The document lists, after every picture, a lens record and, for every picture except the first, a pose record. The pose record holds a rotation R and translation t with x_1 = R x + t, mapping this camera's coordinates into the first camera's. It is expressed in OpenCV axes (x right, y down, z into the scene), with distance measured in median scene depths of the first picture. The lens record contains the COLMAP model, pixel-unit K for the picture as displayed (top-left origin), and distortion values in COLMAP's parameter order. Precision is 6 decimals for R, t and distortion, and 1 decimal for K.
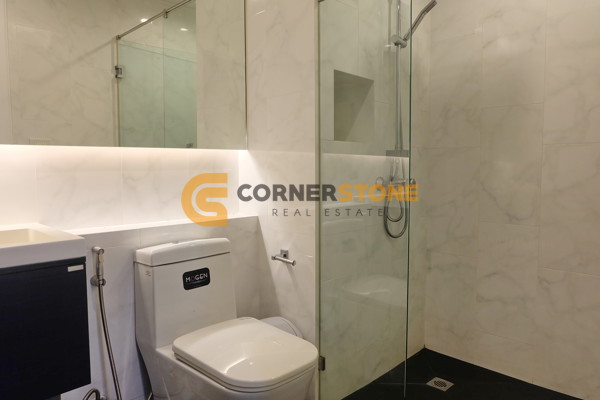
lens RADIAL K [[411.6, 0, 299.4], [0, 411.6, 198.9], [0, 0, 1]] dist [-0.040894, 0.026549]
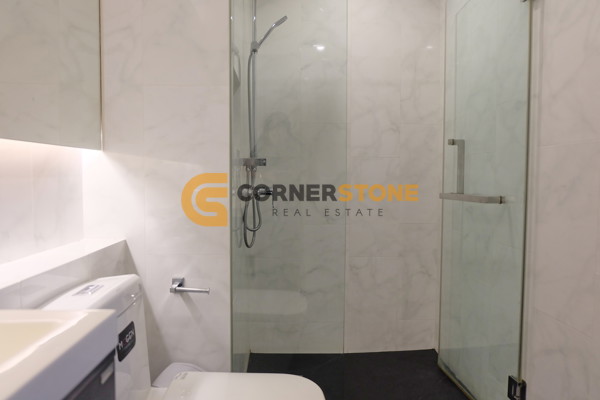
lens RADIAL K [[411.6, 0, 299.2], [0, 411.6, 200.4], [0, 0, 1]] dist [-0.040894, 0.026549]
pose [[0.691999, -0.037876, 0.720904, -0.409768], [0.047921, 0.998830, 0.006479, -0.019205], [-0.720306, 0.030063, 0.693004, 0.249225]]
